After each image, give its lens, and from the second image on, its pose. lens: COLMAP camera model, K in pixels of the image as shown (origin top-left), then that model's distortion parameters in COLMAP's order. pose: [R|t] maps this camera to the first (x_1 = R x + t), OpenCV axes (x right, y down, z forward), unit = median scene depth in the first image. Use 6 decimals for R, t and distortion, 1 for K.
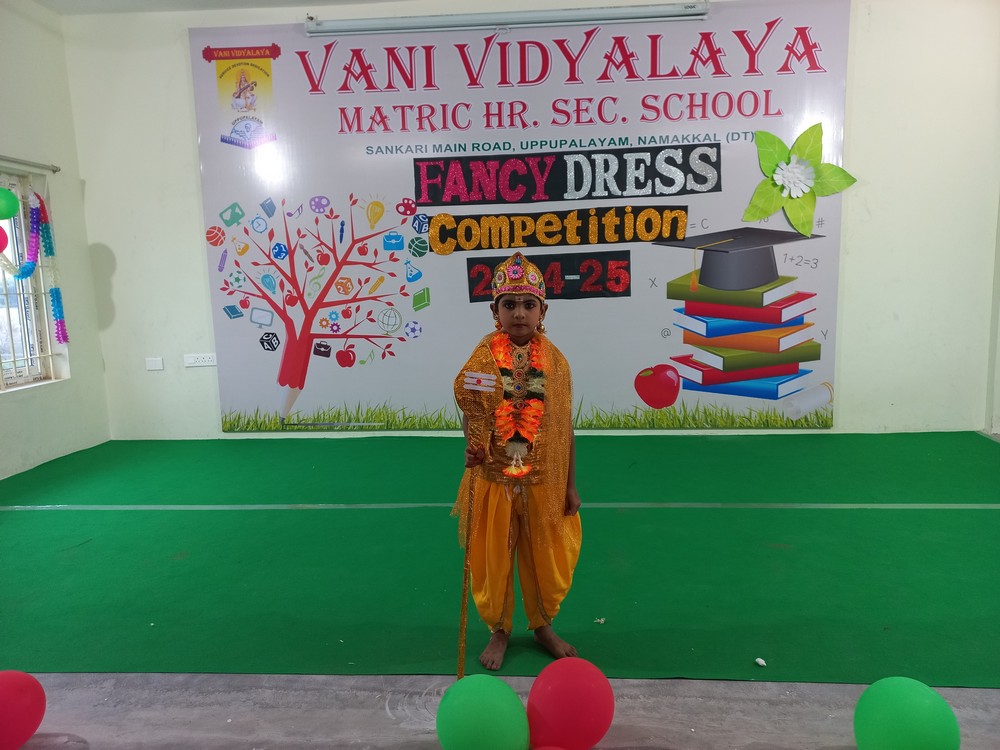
lens RADIAL K [[723.4, 0, 503.1], [0, 723.4, 372.7], [0, 0, 1]] dist [0.041134, -0.005231]
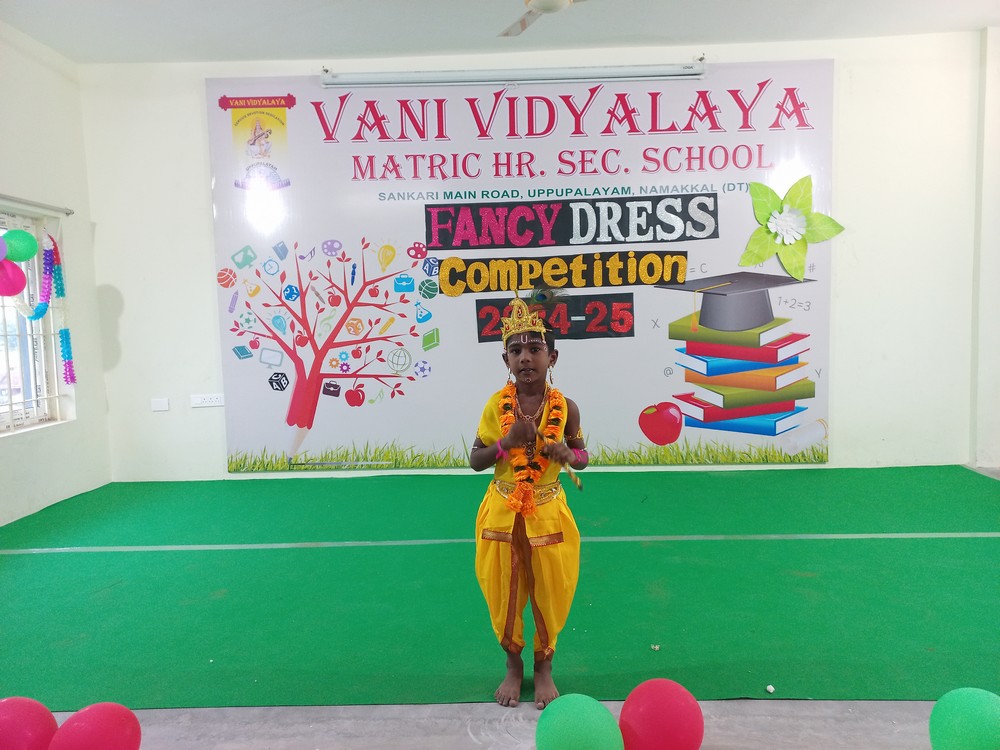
lens RADIAL K [[722.5, 0, 501.7], [0, 722.5, 372.5], [0, 0, 1]] dist [0.054124, -0.023120]
pose [[0.998695, -0.002433, 0.051012, -0.067427], [0.005339, 0.998366, -0.056902, 0.003911], [-0.050790, 0.057100, 0.997076, -0.023681]]
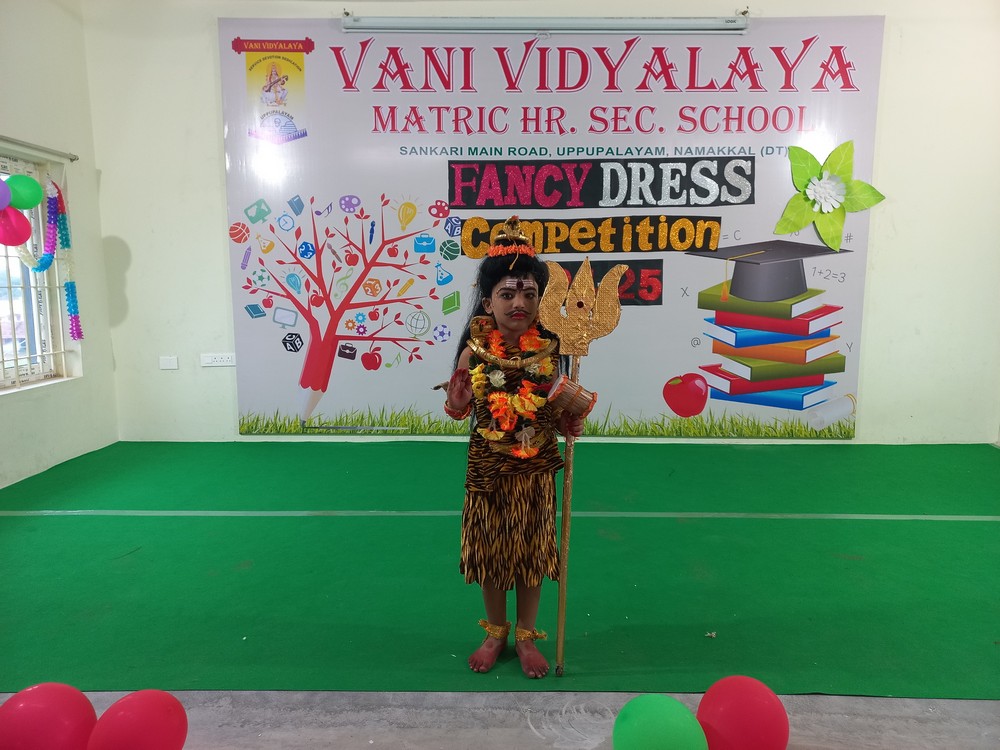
lens RADIAL K [[720.8, 0, 502.0], [0, 720.8, 372.1], [0, 0, 1]] dist [0.043204, -0.005675]
pose [[0.997729, 0.018544, 0.064751, -0.109556], [-0.018225, 0.999819, -0.005511, -0.002875], [-0.064842, 0.004319, 0.997886, 0.013808]]
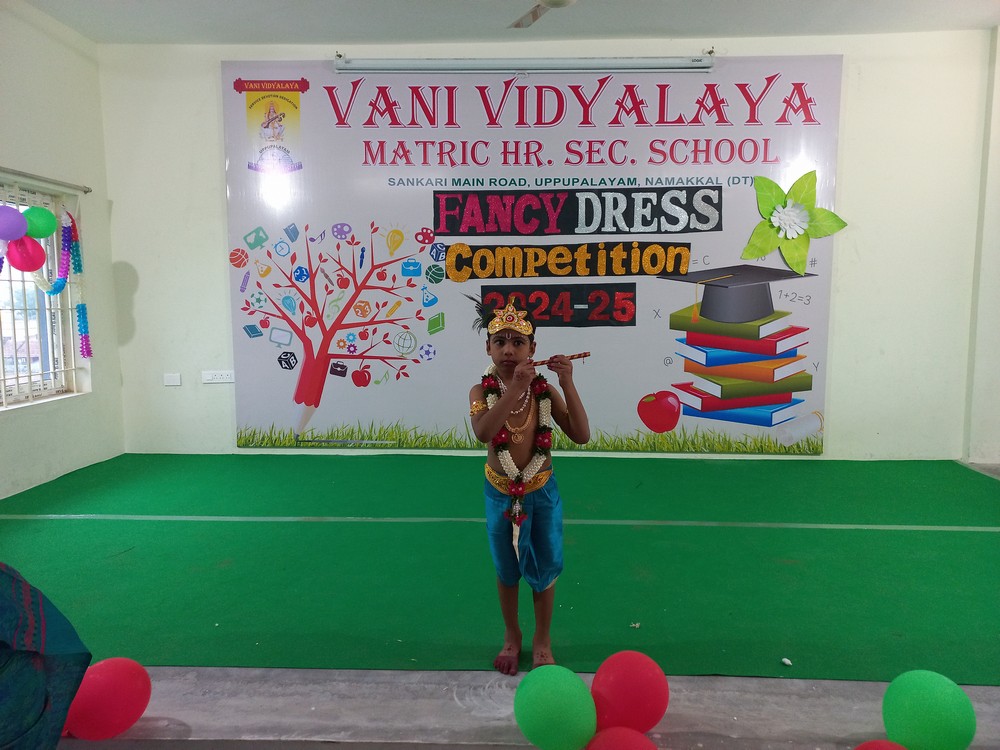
lens RADIAL K [[722.4, 0, 501.3], [0, 722.4, 371.6], [0, 0, 1]] dist [0.056674, -0.024836]
pose [[0.999051, 0.023222, 0.036844, -0.057800], [-0.022006, 0.999210, -0.033087, 0.000399], [-0.037583, 0.032245, 0.998773, -0.048360]]
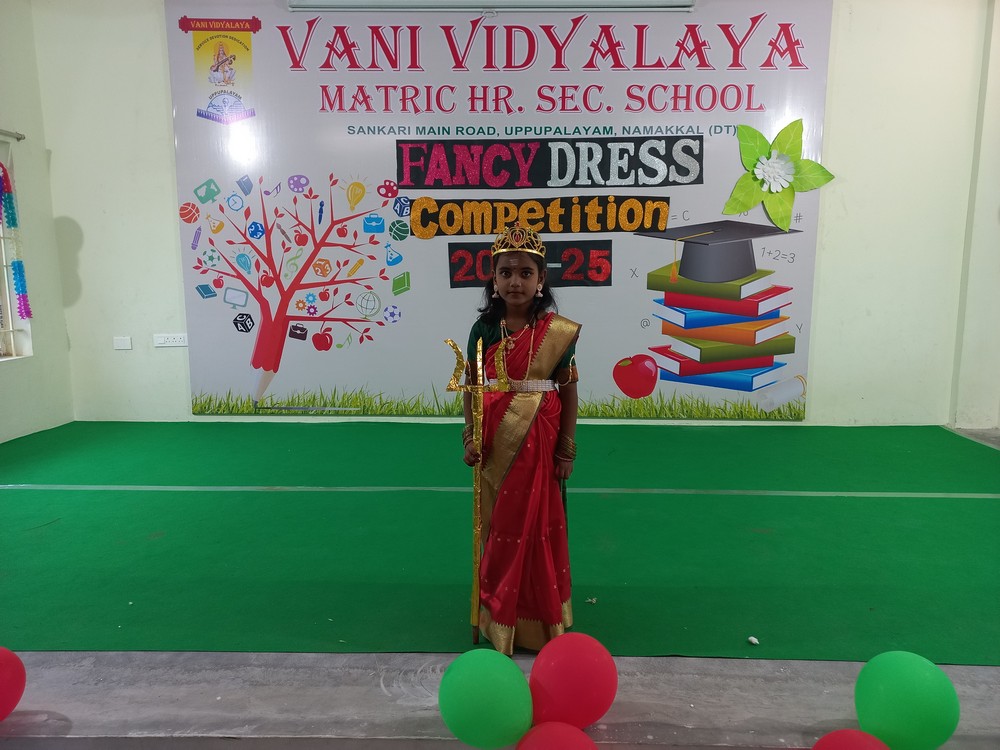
lens RADIAL K [[721.2, 0, 502.4], [0, 721.2, 372.8], [0, 0, 1]] dist [0.042861, -0.004511]
pose [[0.998539, 0.020323, 0.050067, -0.022315], [-0.020652, 0.999768, 0.006080, 0.012153], [-0.049932, -0.007106, 0.998727, 0.007221]]
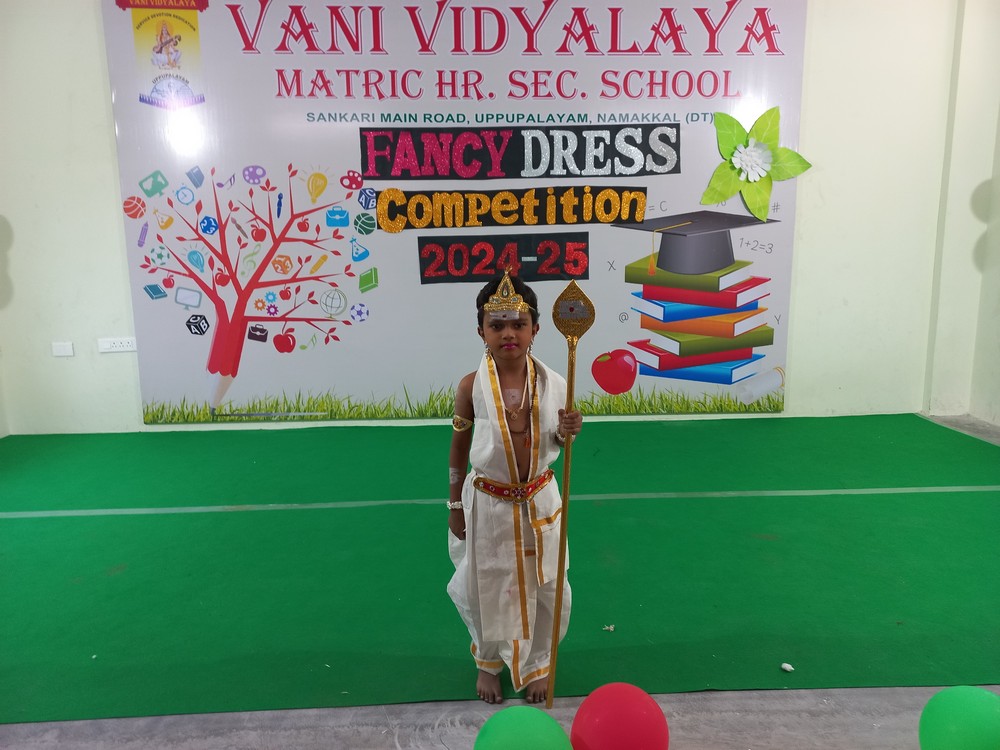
lens RADIAL K [[724.3, 0, 503.6], [0, 724.3, 370.1], [0, 0, 1]] dist [0.047232, -0.012128]
pose [[0.992572, -0.004476, 0.121578, -0.055903], [0.001981, 0.999785, 0.020637, -0.004448], [-0.121644, -0.020243, 0.992367, 0.047570]]
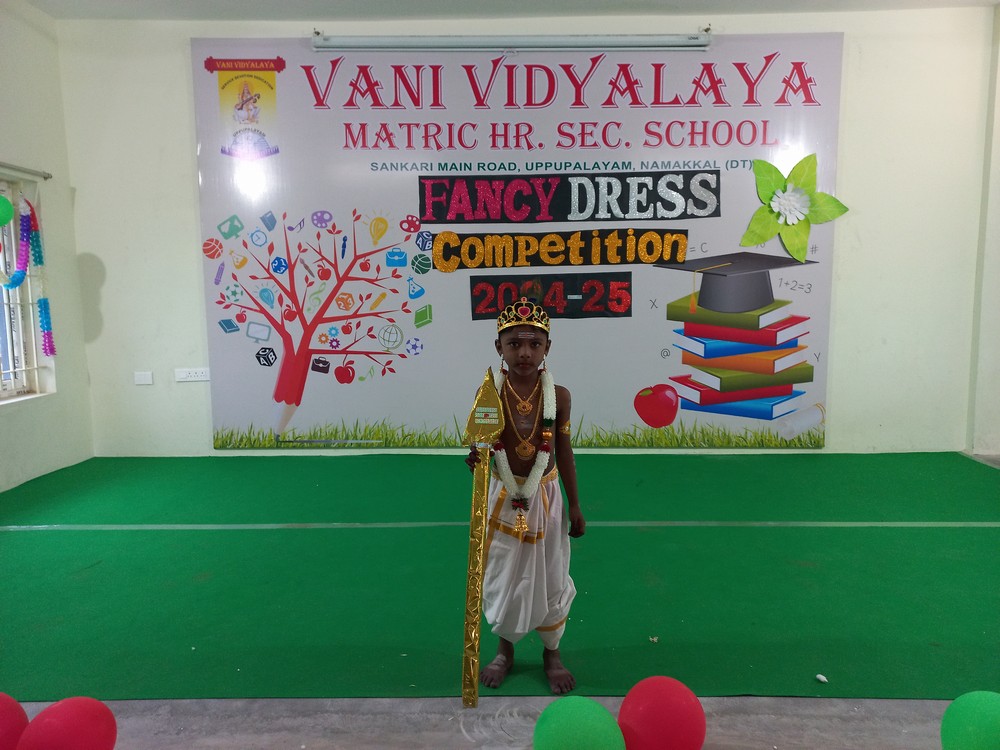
lens RADIAL K [[722.5, 0, 501.7], [0, 722.5, 372.5], [0, 0, 1]] dist [0.054124, -0.023120]
pose [[0.997777, 0.011560, 0.065637, -0.072066], [-0.009983, 0.999655, -0.024291, -0.000678], [-0.065895, 0.023582, 0.997548, -0.000513]]
